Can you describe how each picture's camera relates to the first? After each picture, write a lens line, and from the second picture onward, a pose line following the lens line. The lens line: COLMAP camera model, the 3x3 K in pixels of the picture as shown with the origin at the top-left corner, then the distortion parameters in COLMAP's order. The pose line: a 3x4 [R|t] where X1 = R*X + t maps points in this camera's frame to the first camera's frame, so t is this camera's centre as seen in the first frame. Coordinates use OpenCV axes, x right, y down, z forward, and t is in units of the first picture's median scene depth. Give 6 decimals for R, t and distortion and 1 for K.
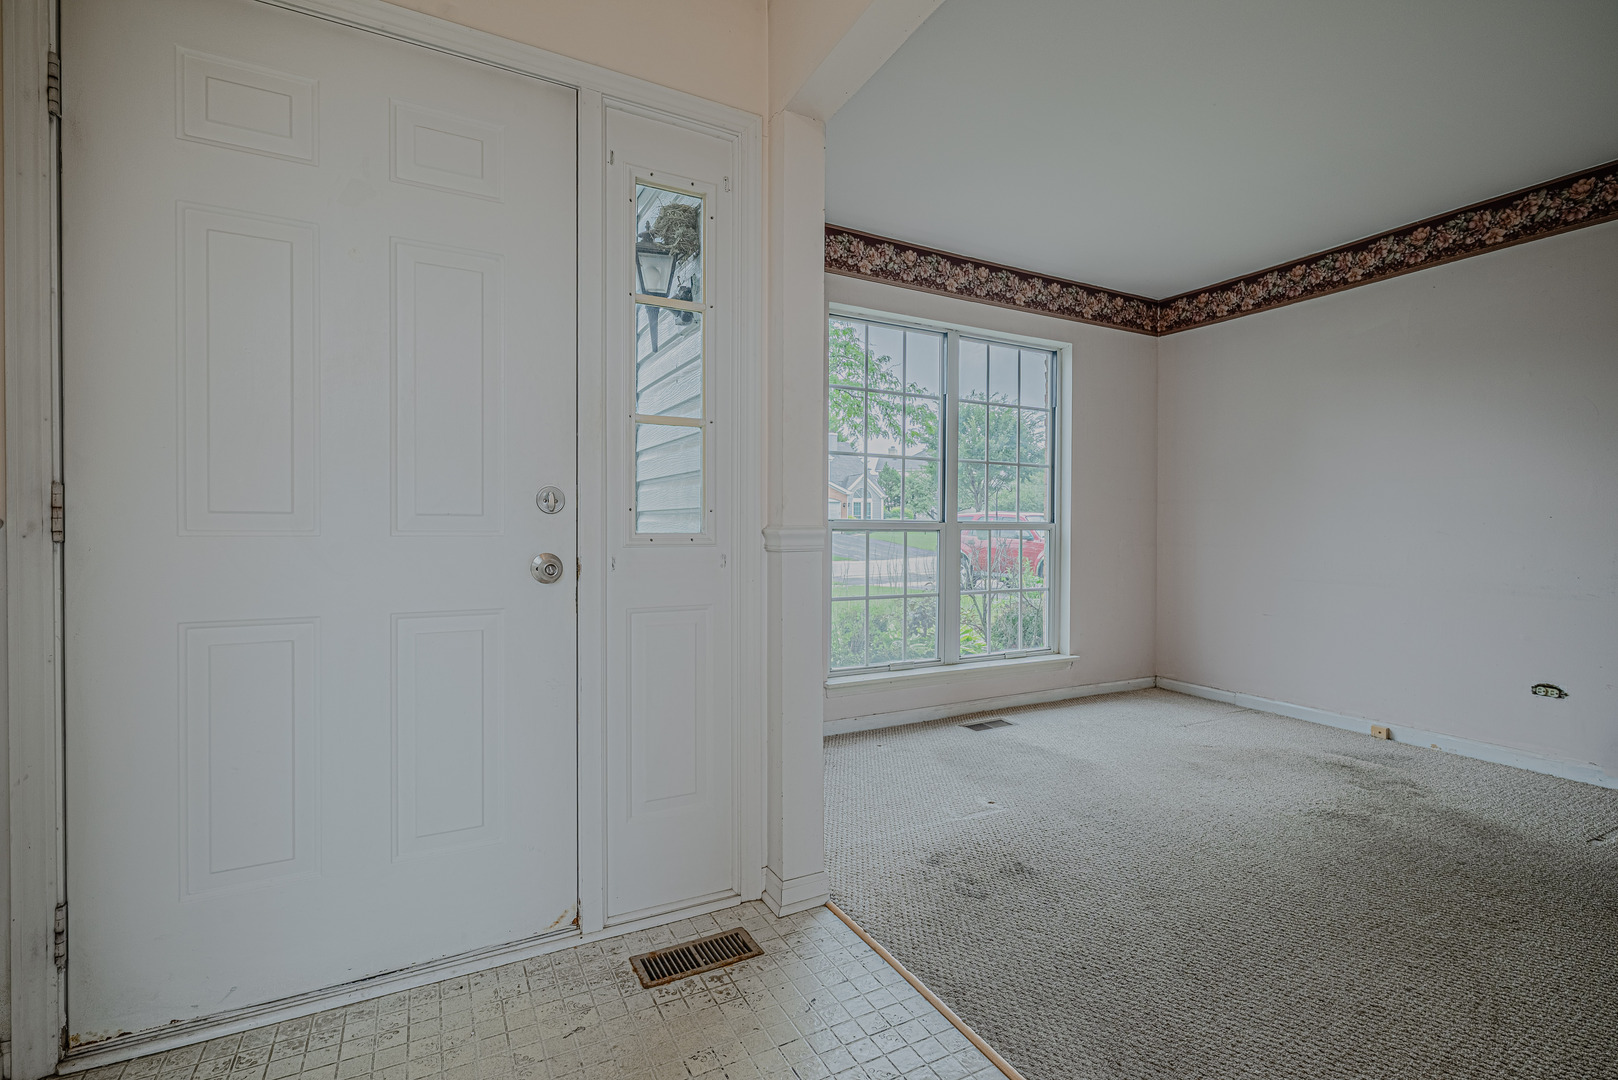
lens RADIAL K [[723.3, 0, 809.3], [0, 723.3, 537.3], [0, 0, 1]] dist [0.000580, -0.001172]
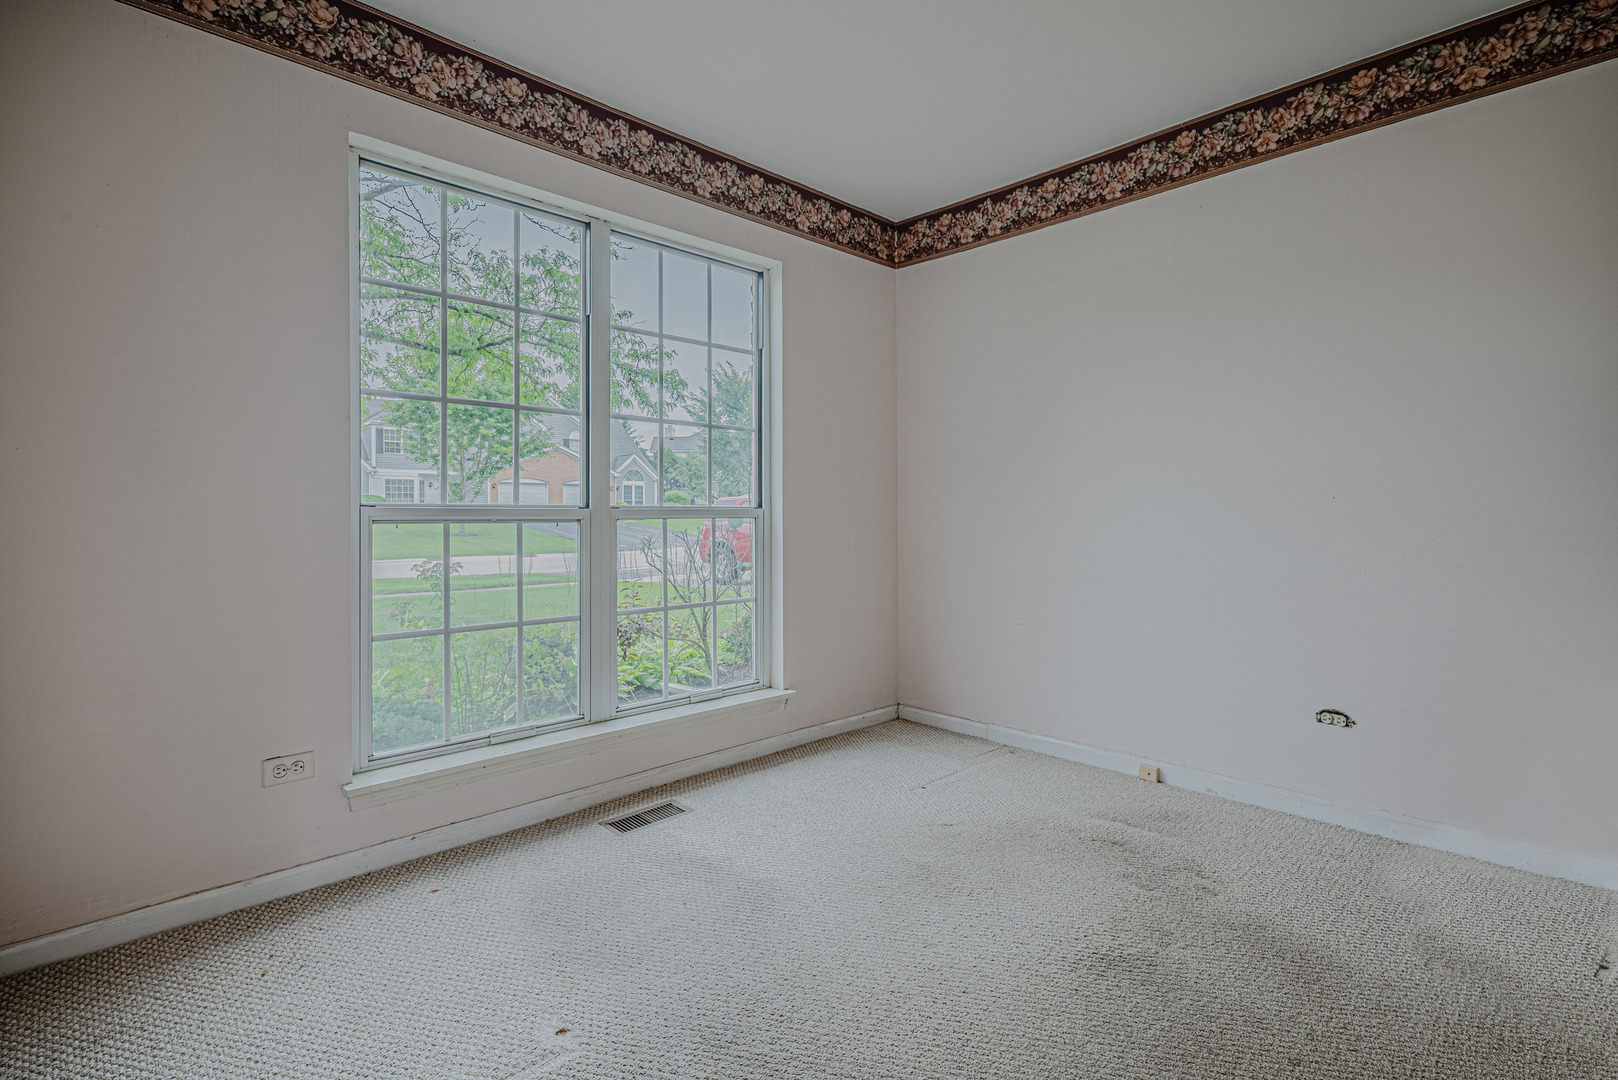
lens RADIAL K [[762.9, 0, 807.5], [0, 762.9, 515.0], [0, 0, 1]] dist [-0.004330, 0.000885]
pose [[0.960942, -0.007278, 0.276656, 0.186264], [0.010254, 0.999904, -0.009311, -0.005599], [-0.276561, 0.011784, 0.960924, 0.275448]]
